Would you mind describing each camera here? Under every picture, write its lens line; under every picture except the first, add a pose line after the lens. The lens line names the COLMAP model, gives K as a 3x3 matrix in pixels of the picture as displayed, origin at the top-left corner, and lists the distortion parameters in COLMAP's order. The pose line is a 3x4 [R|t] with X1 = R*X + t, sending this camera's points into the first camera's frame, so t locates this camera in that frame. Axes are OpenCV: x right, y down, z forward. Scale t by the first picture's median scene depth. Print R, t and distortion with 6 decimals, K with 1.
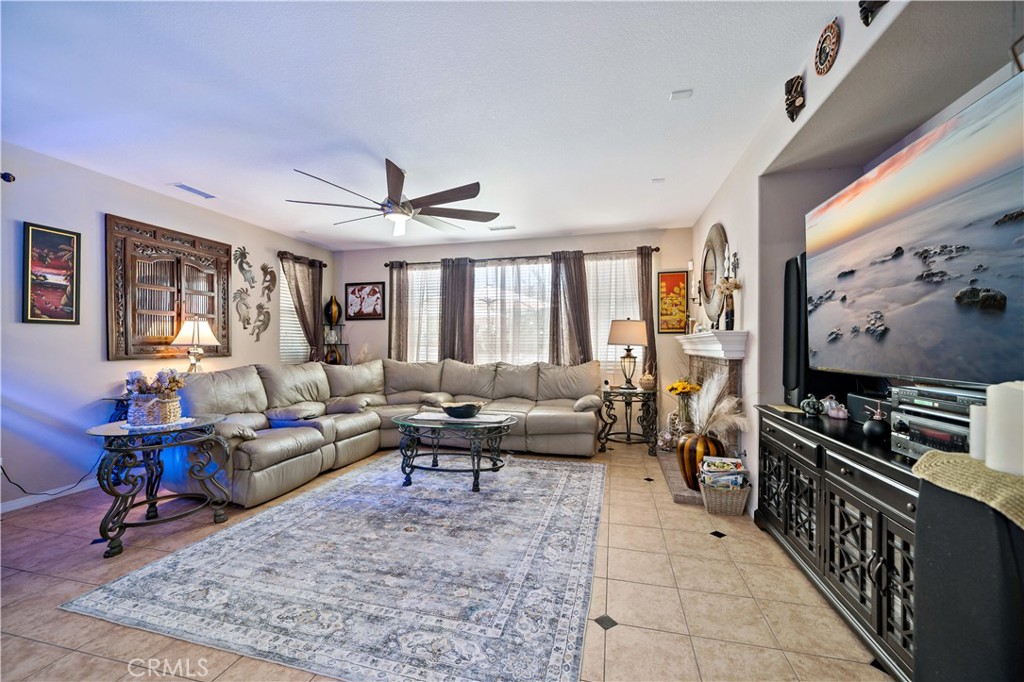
lens RADIAL K [[407.3, 0, 512.2], [0, 407.3, 341.5], [0, 0, 1]] dist [0.000083, 0.000024]
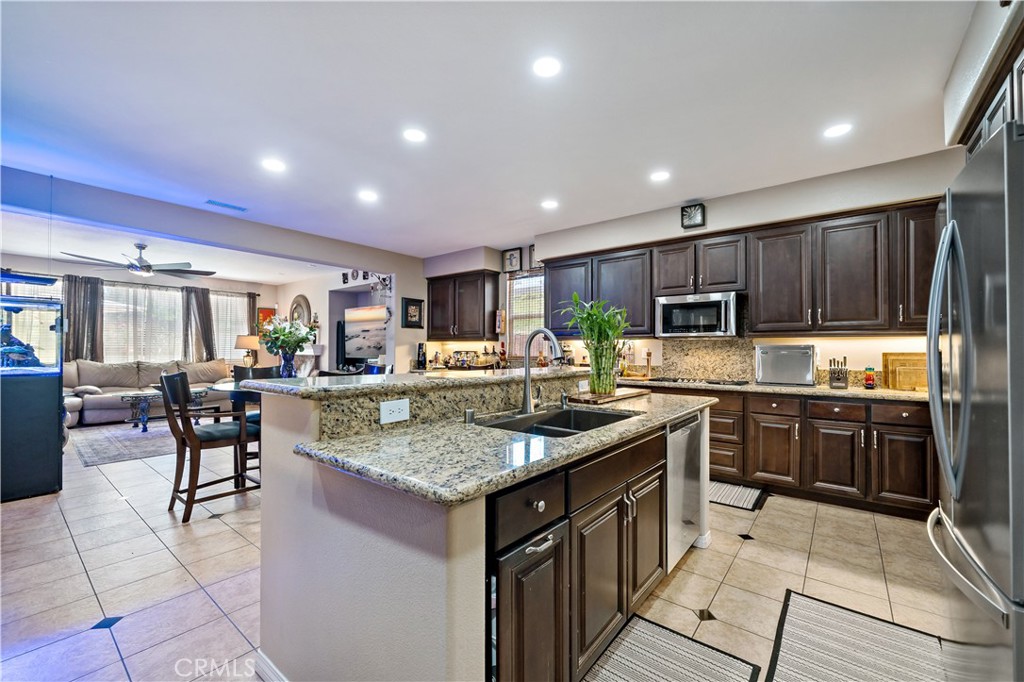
lens RADIAL K [[407.3, 0, 515.0], [0, 407.3, 345.0], [0, 0, 1]] dist [0.000083, 0.000024]
pose [[0.419117, 0.016969, 0.907774, -0.741984], [-0.016259, 0.999805, -0.011183, -0.008521], [-0.907787, -0.010073, 0.419311, -0.711894]]
